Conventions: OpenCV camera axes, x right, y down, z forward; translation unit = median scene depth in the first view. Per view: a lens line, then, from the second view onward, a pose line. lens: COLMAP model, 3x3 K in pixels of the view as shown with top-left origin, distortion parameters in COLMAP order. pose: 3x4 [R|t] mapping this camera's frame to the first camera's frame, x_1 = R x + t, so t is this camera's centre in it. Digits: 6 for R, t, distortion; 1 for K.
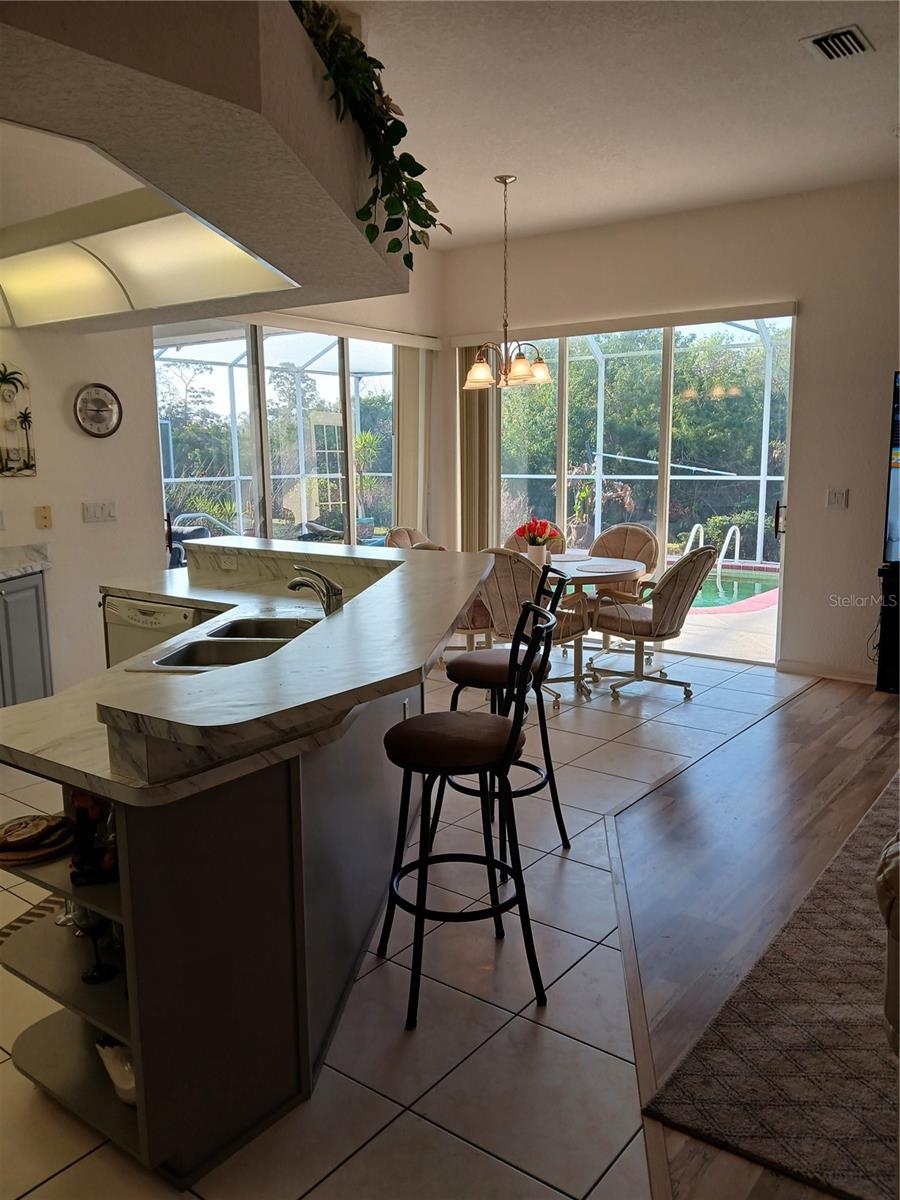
lens RADIAL K [[920.6, 0, 448.0], [0, 920.6, 611.0], [0, 0, 1]] dist [0.137412, -0.342035]
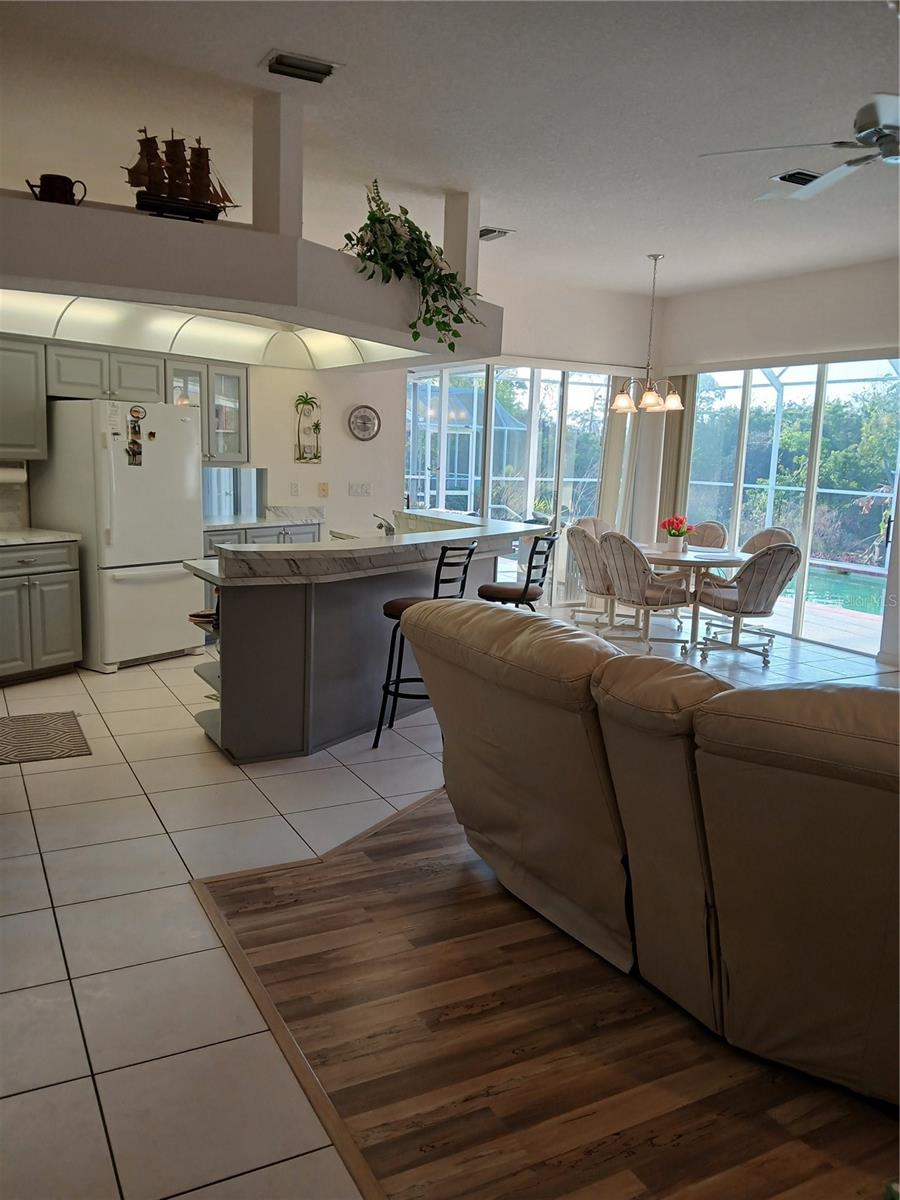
lens RADIAL K [[921.6, 0, 450.9], [0, 921.6, 618.1], [0, 0, 1]] dist [0.081460, -0.175593]
pose [[0.913127, 0.111237, -0.392205, 0.354246], [-0.111455, 0.993519, 0.022293, 0.049326], [0.392143, 0.023357, 0.919608, -0.306104]]
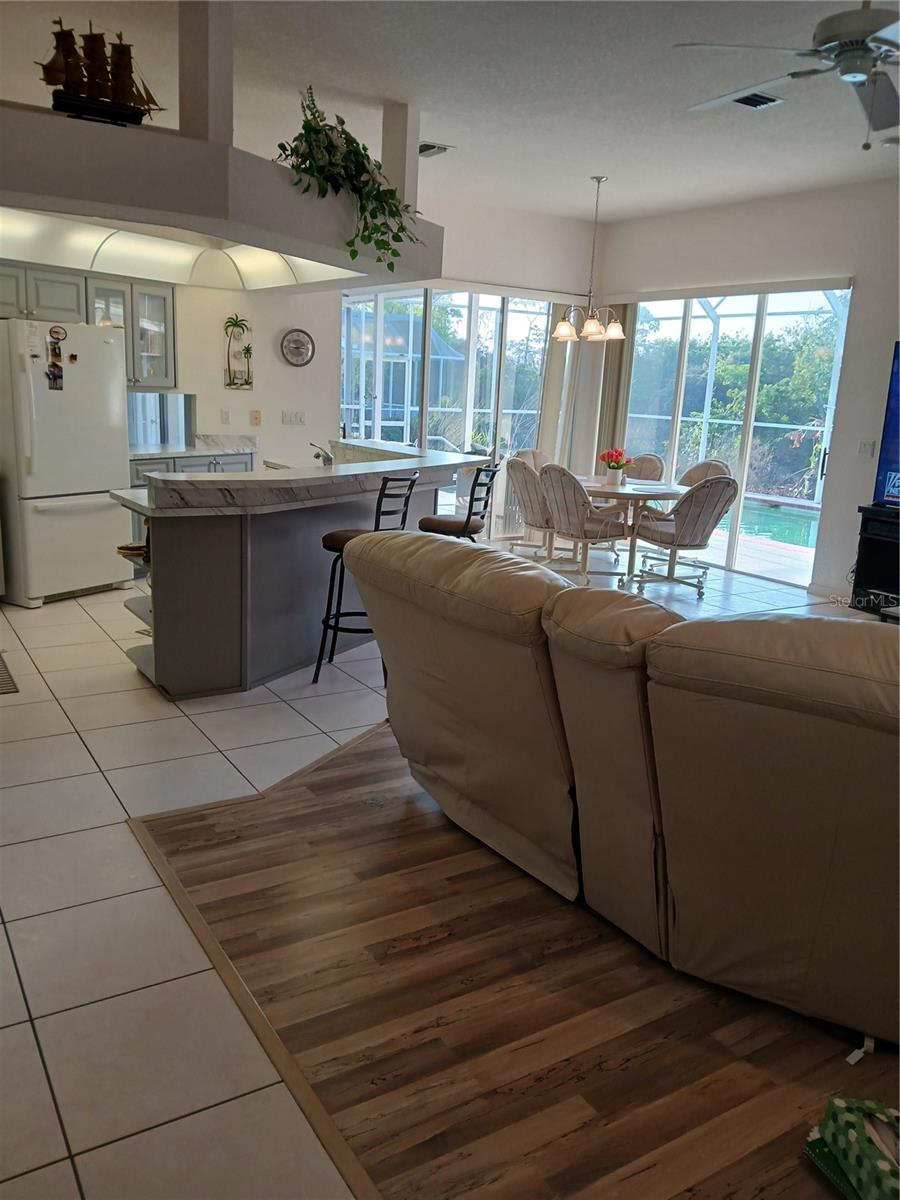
lens RADIAL K [[920.6, 0, 448.0], [0, 920.6, 611.0], [0, 0, 1]] dist [0.137412, -0.342035]
pose [[0.937481, 0.131832, -0.322103, 0.345830], [-0.112361, 0.990570, 0.078400, 0.050923], [0.329401, -0.037307, 0.943453, -0.299399]]
